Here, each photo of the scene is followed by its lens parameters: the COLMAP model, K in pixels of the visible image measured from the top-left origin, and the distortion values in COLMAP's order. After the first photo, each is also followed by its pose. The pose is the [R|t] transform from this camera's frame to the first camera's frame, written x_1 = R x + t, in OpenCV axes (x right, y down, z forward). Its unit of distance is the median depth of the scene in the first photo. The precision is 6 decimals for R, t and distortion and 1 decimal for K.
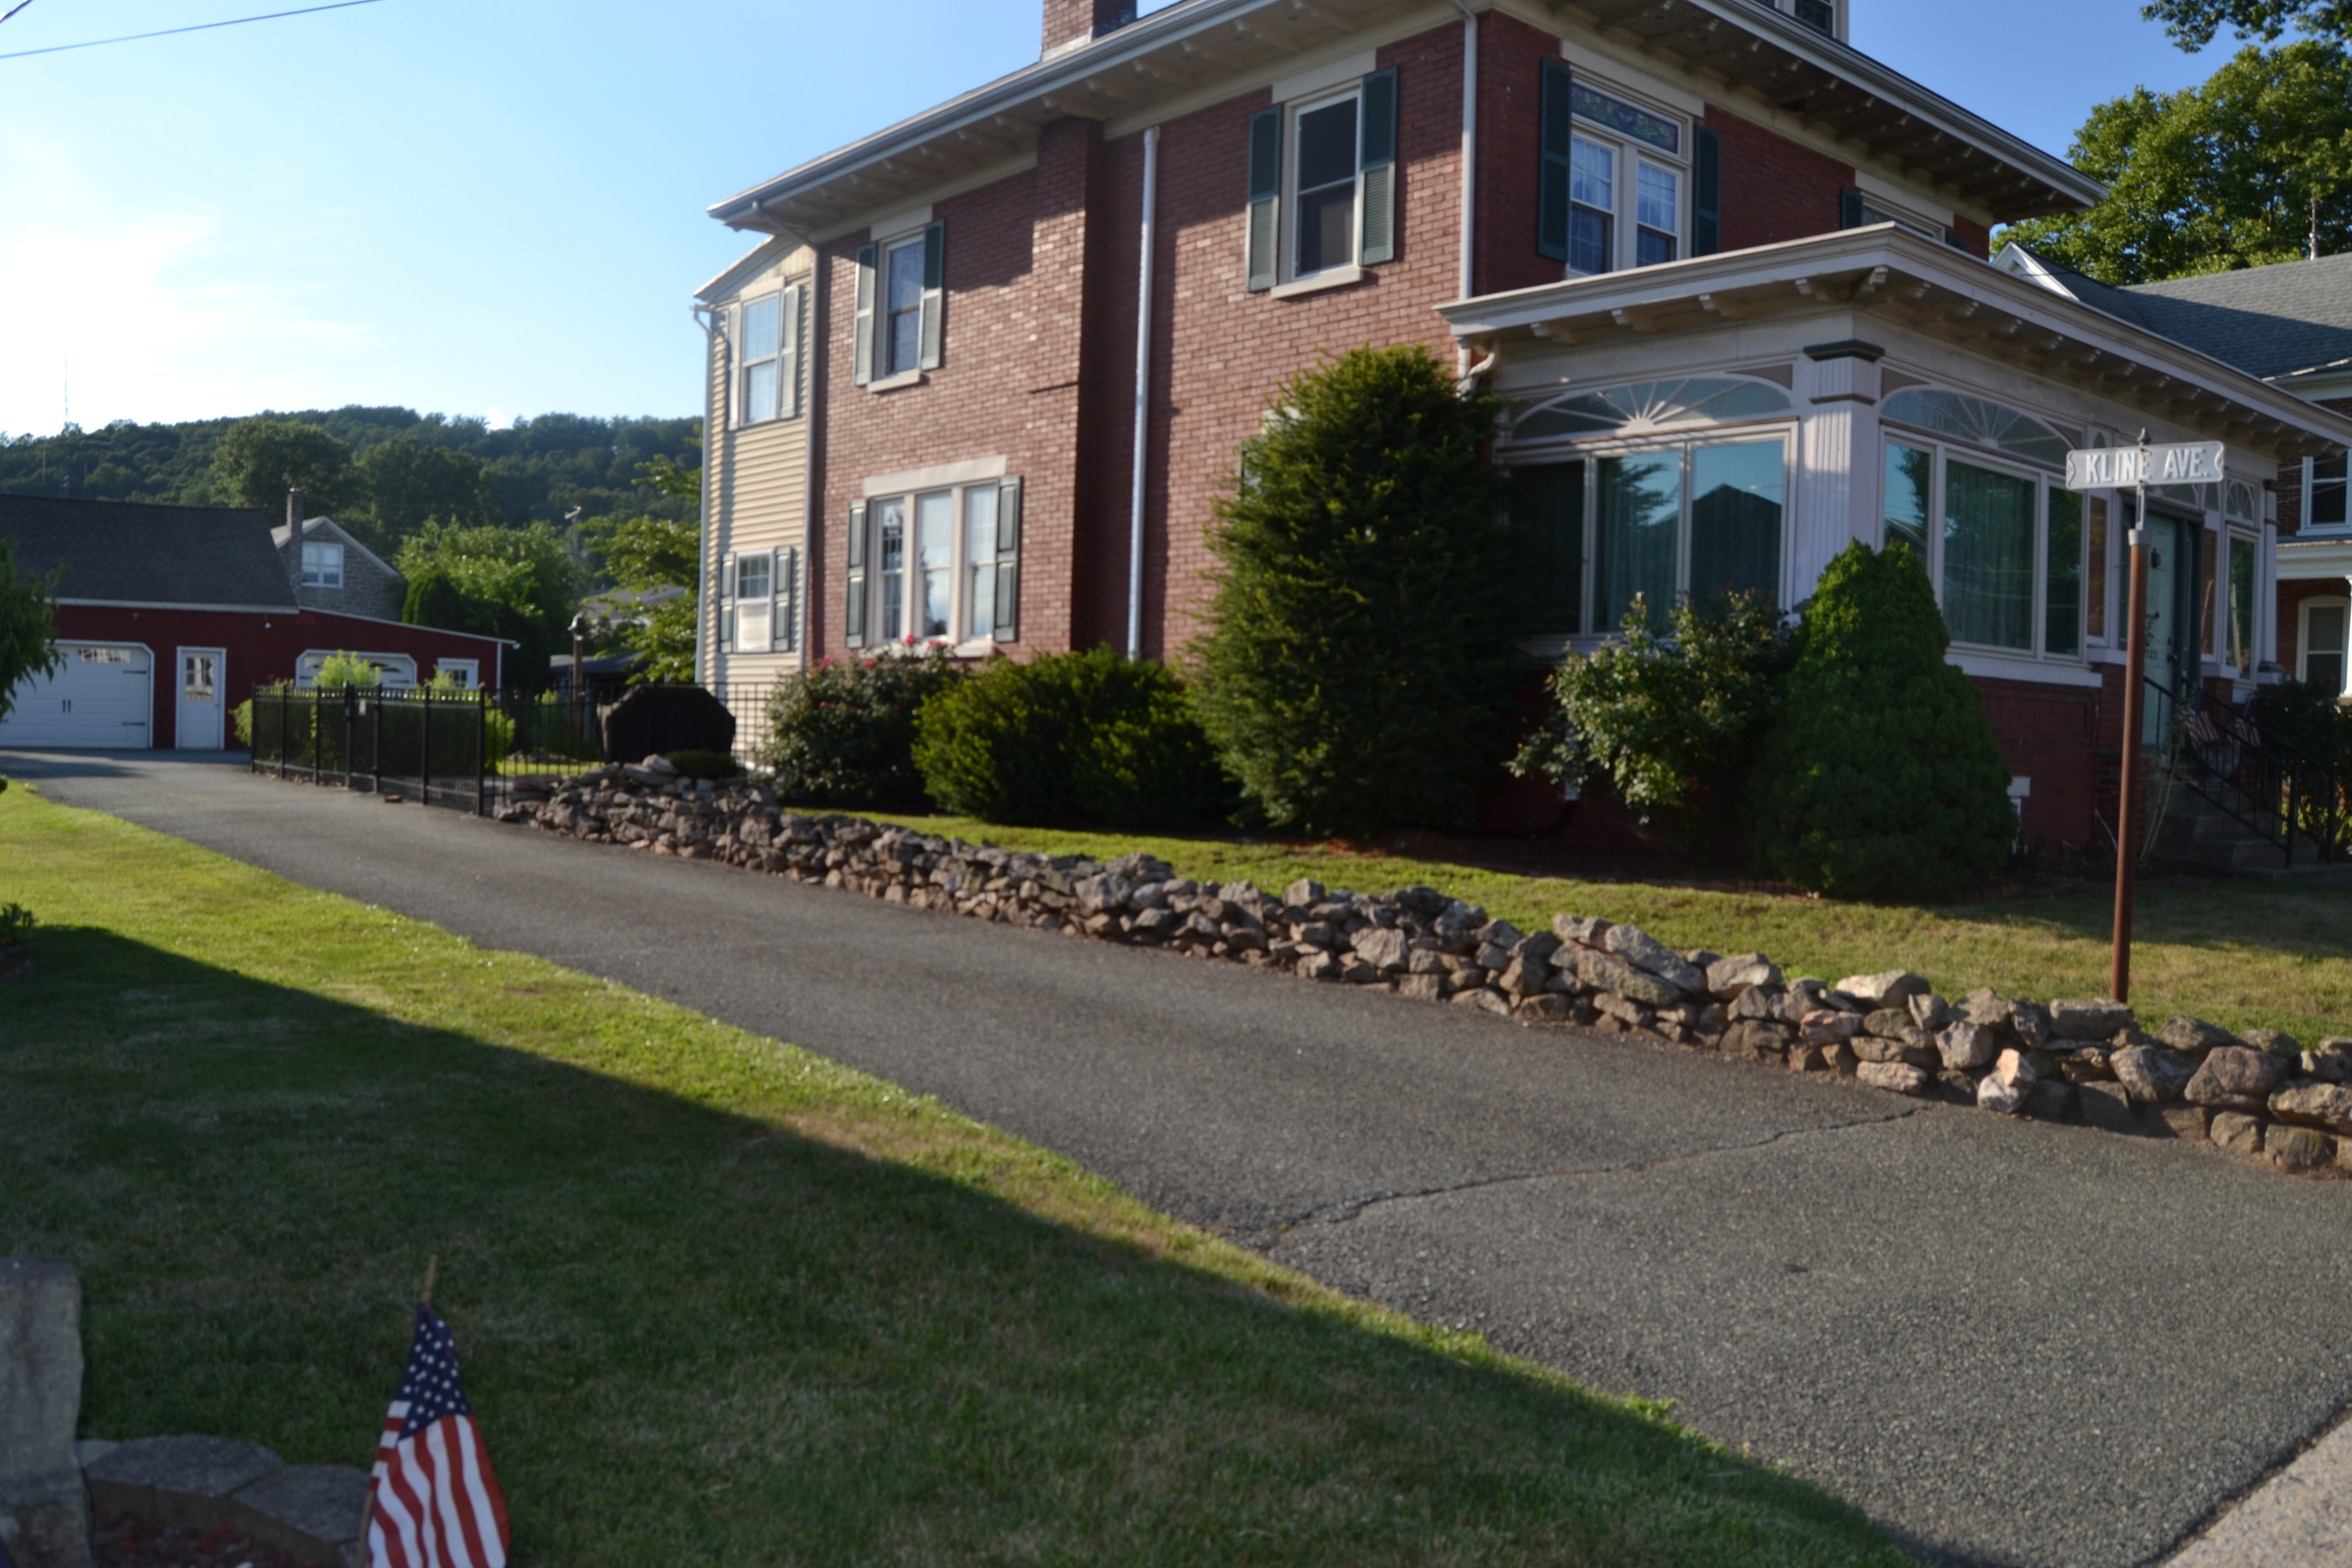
lens RADIAL K [[1872.2, 0, 1164.6], [0, 1872.2, 789.3], [0, 0, 1]] dist [-0.088871, 0.035821]
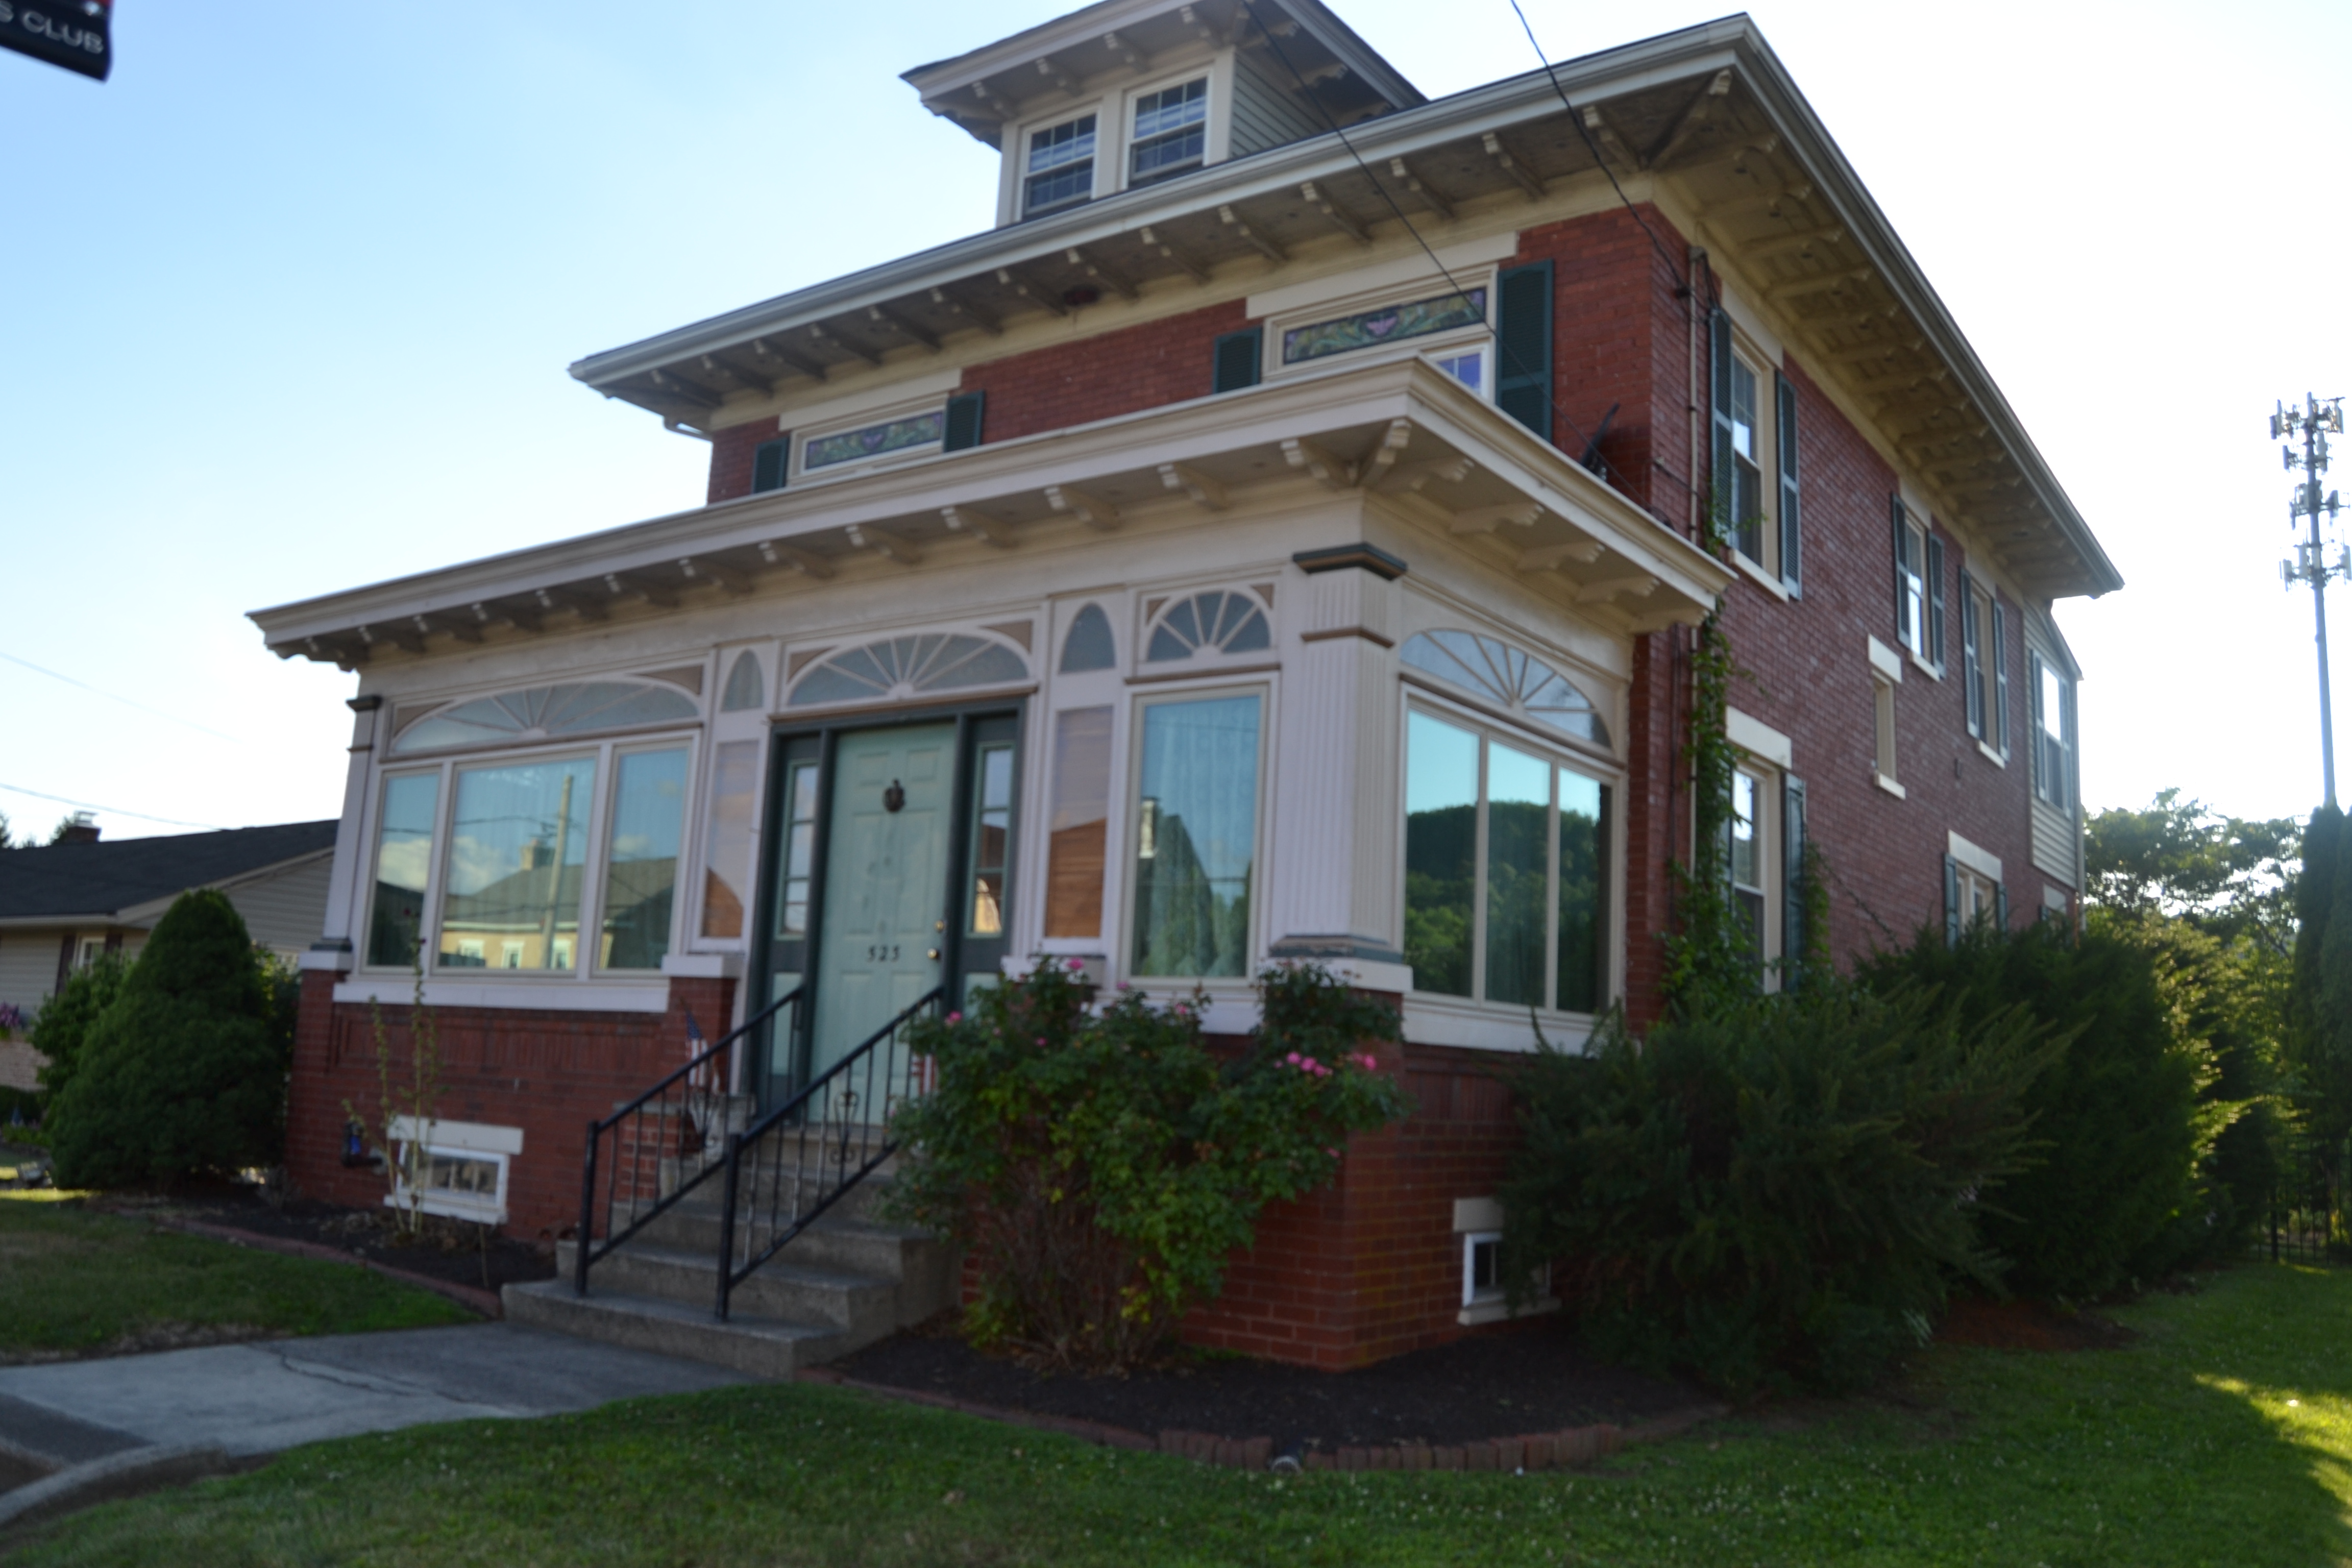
lens RADIAL K [[1872.2, 0, 1177.7], [0, 1872.2, 784.2], [0, 0, 1]] dist [-0.088871, 0.035821]
pose [[0.245385, -0.174198, -0.953646, 0.926623], [-0.067354, 0.978282, -0.196030, -0.010750], [0.967083, 0.112335, 0.228323, 0.752026]]
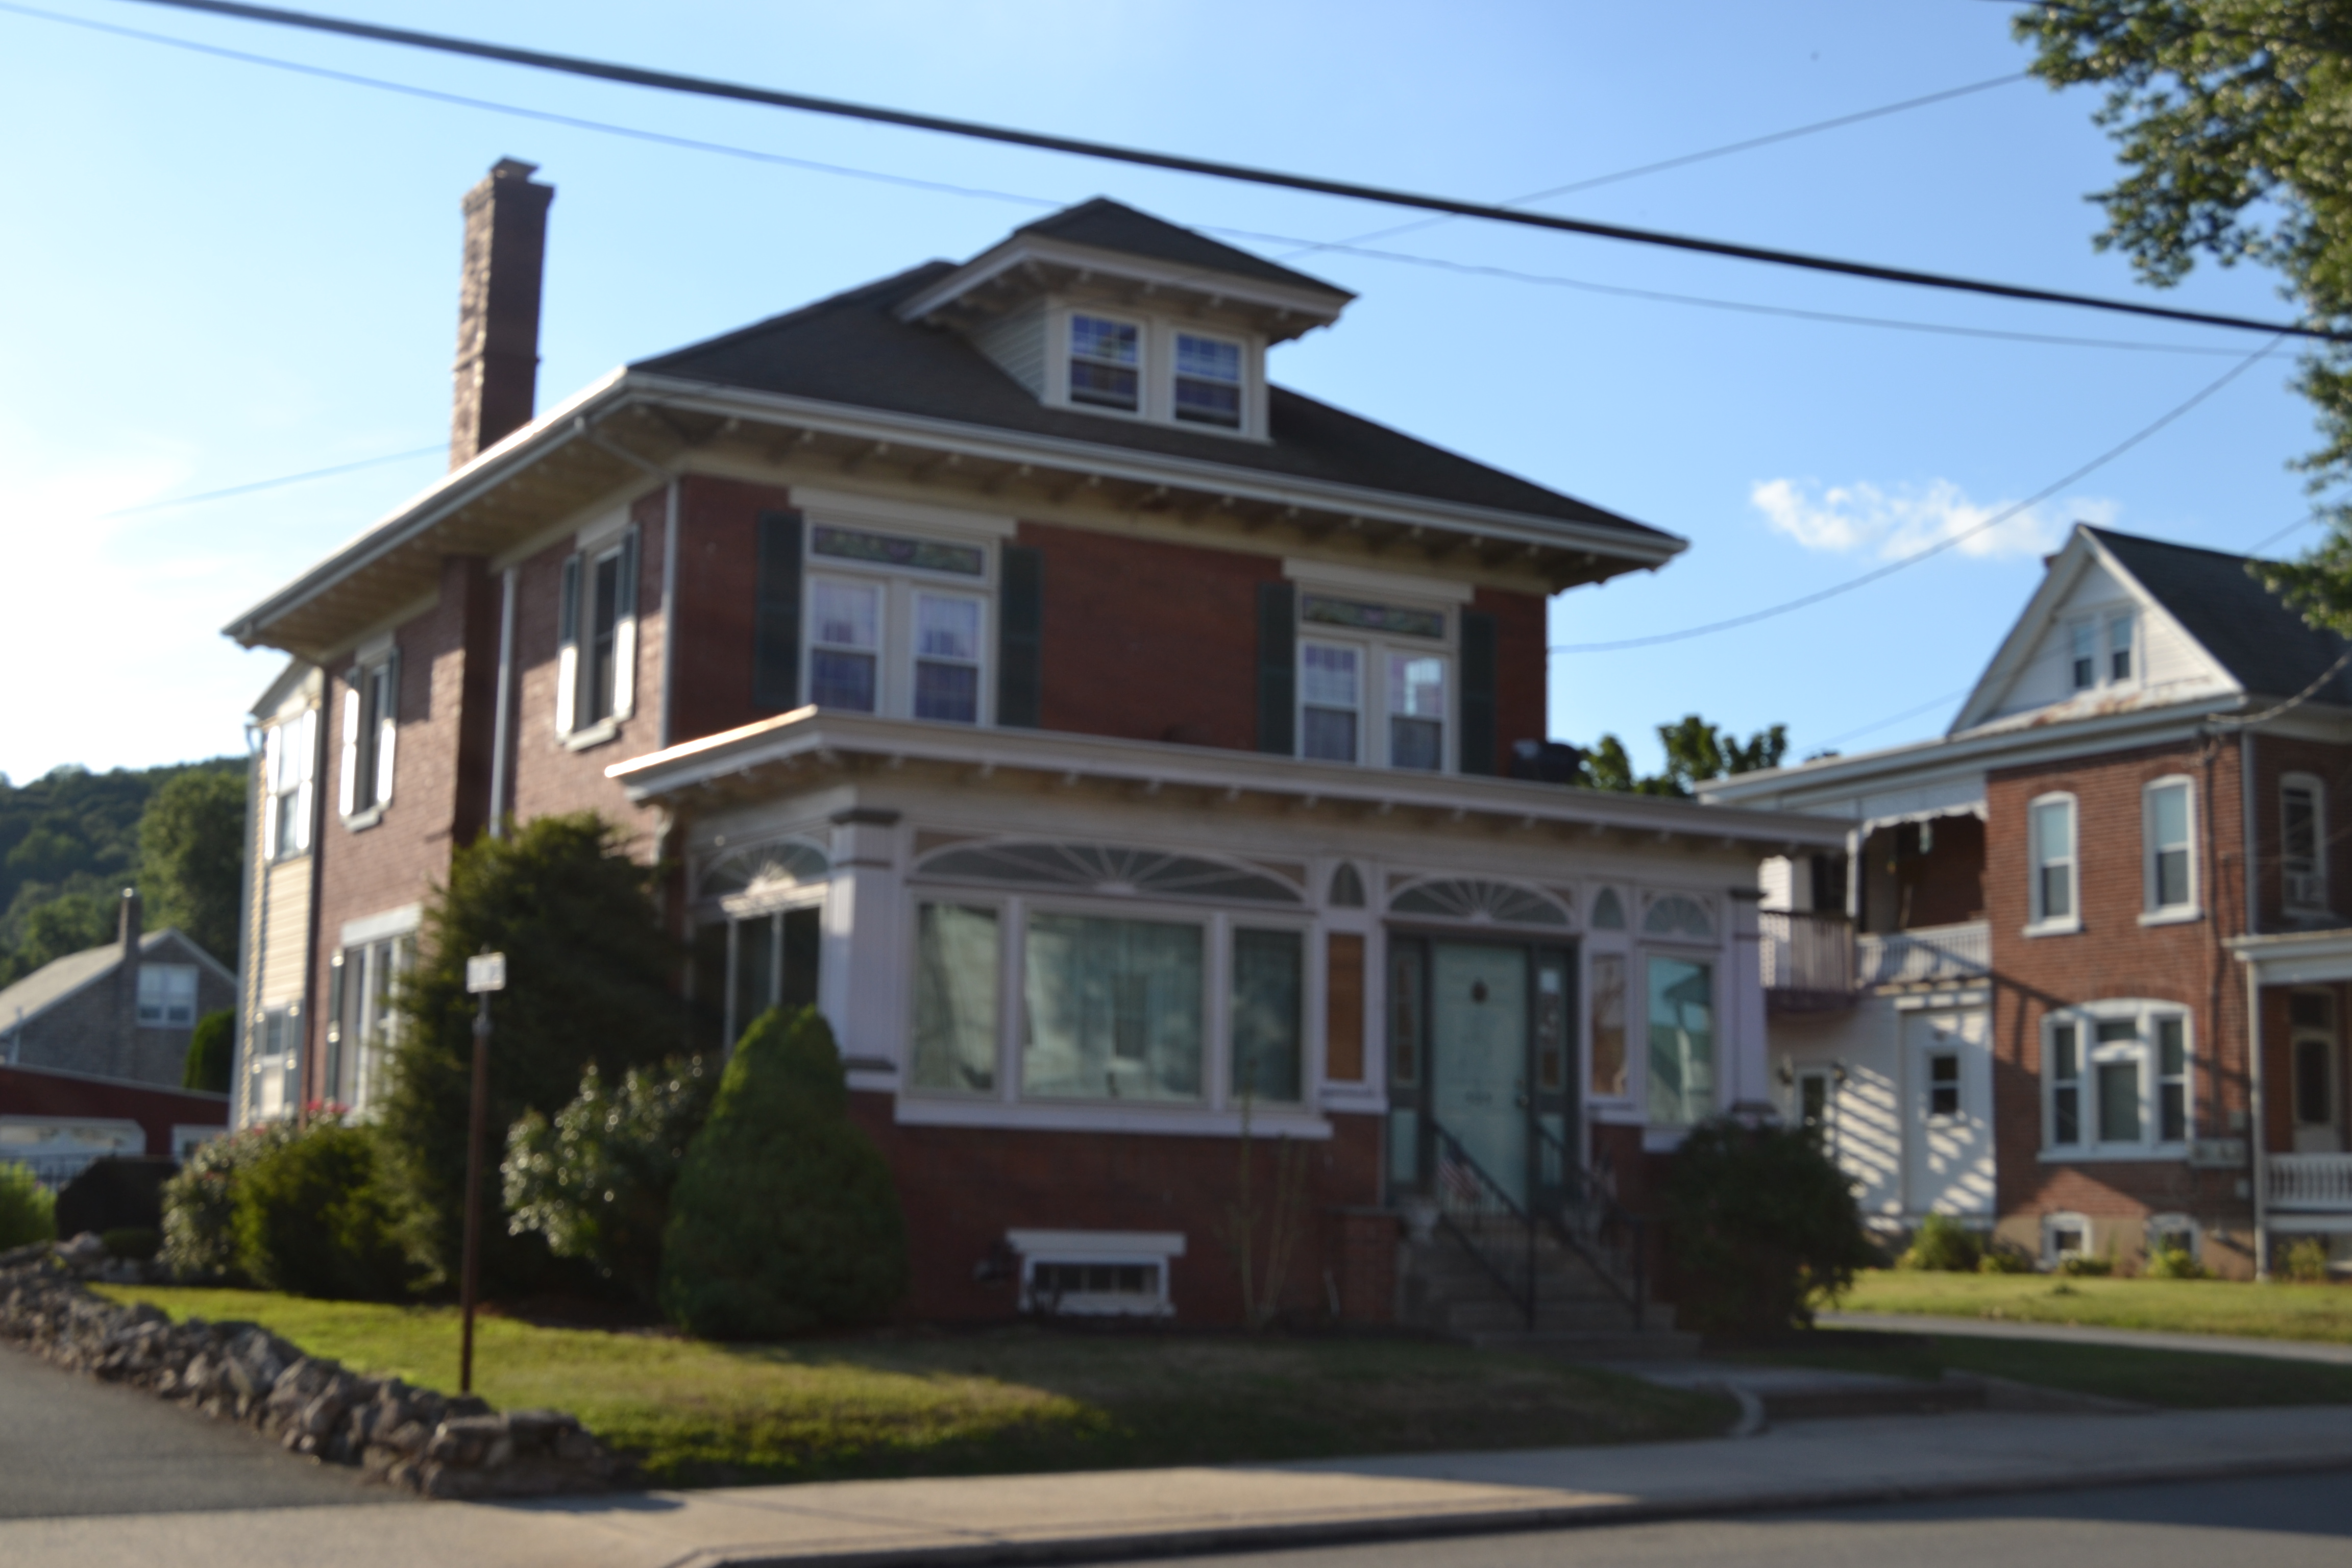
lens RADIAL K [[3079.1, 0, 1182.9], [0, 3079.1, 781.4], [0, 0, 1]] dist [-0.096279, 0.000000]
pose [[0.985680, -0.037127, -0.164491, 0.518236], [0.007863, 0.984520, -0.175098, 0.028212], [0.168446, 0.171297, 0.970713, -0.403975]]
